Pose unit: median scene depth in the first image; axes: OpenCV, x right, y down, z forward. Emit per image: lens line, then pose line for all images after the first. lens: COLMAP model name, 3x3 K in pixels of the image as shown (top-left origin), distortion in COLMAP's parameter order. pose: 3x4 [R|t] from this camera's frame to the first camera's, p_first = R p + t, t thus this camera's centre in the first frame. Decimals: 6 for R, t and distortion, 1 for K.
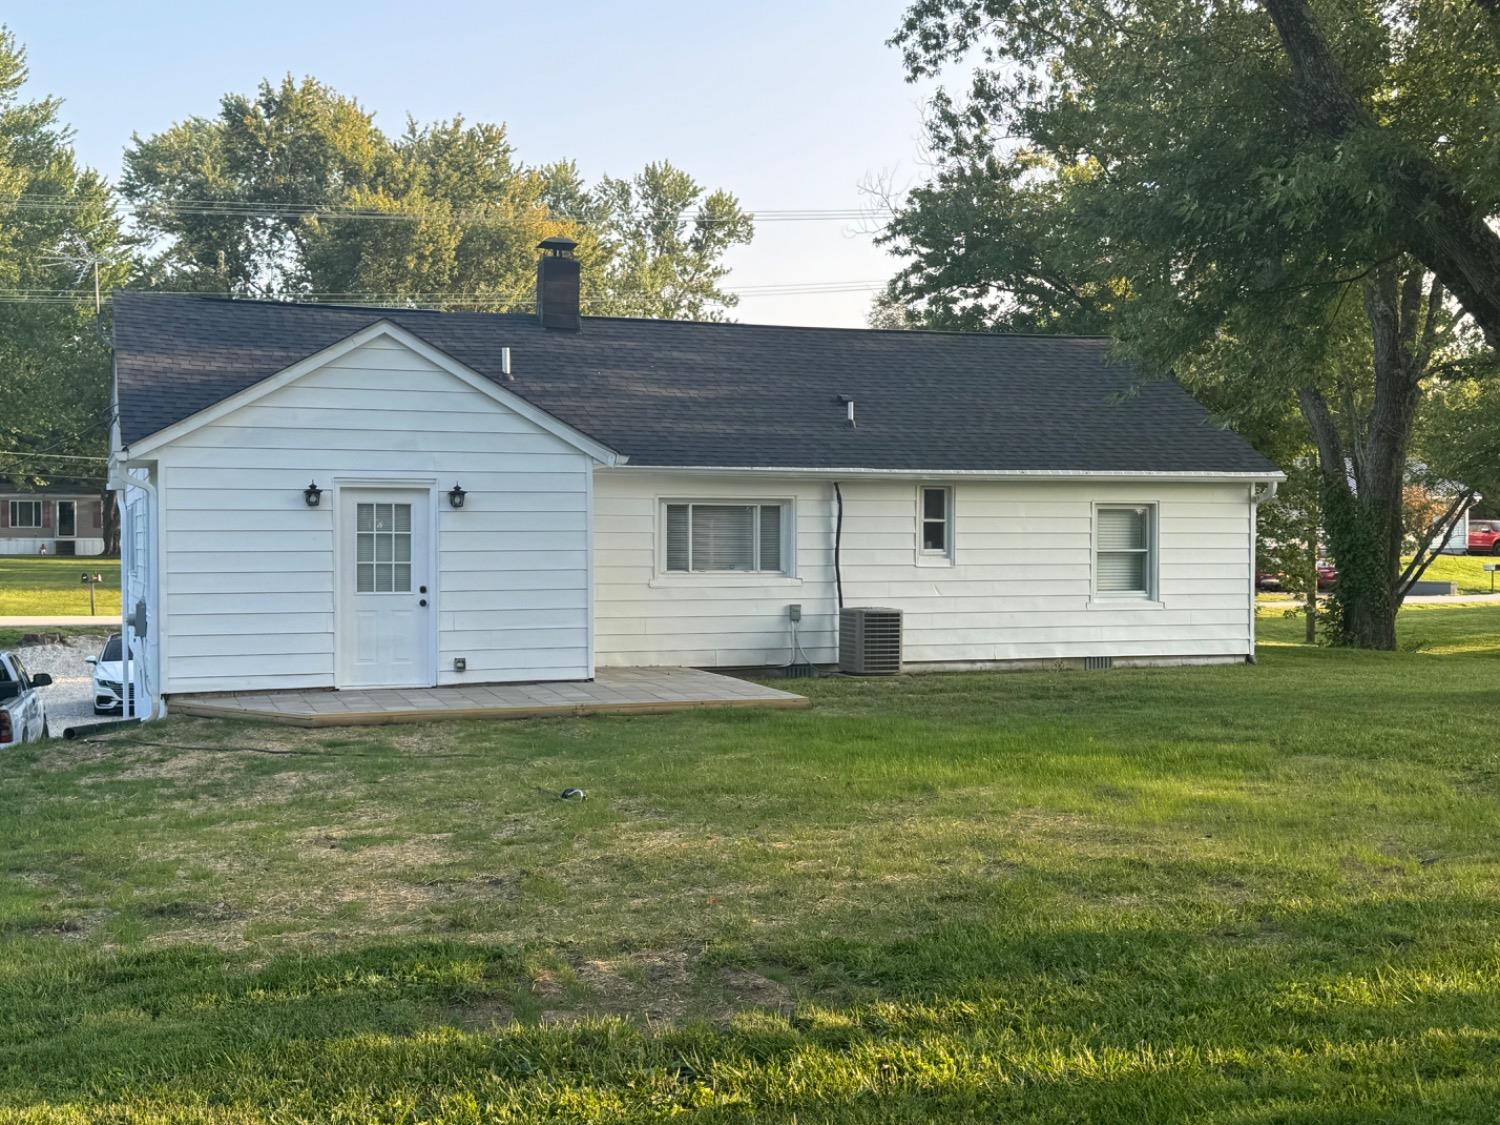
lens RADIAL K [[1802.6, 0, 745.6], [0, 1802.6, 562.4], [0, 0, 1]] dist [0.092445, 0.000000]
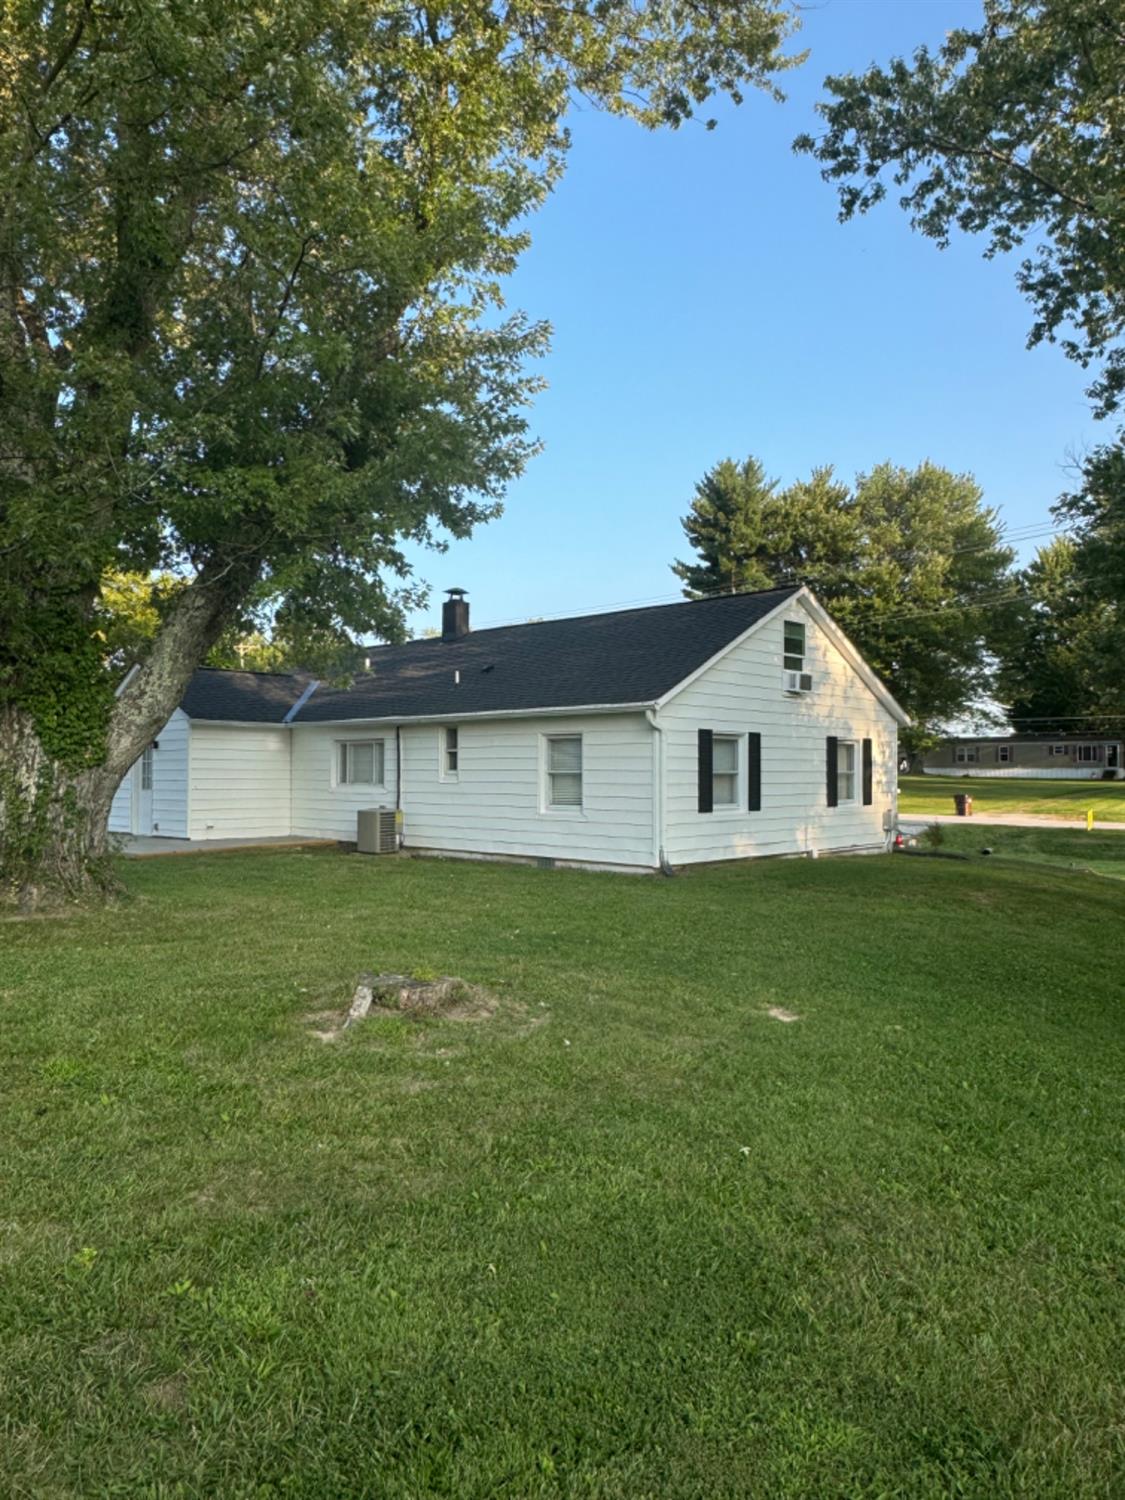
lens RADIAL K [[1019.1, 0, 562.5], [0, 1019.1, 754.0], [0, 0, 1]] dist [-0.006802, -0.000485]
pose [[0.440438, -0.015400, -0.897651, 0.531523], [-0.010723, 0.999691, -0.022412, -0.002328], [0.897719, 0.019497, 0.440137, 0.443976]]
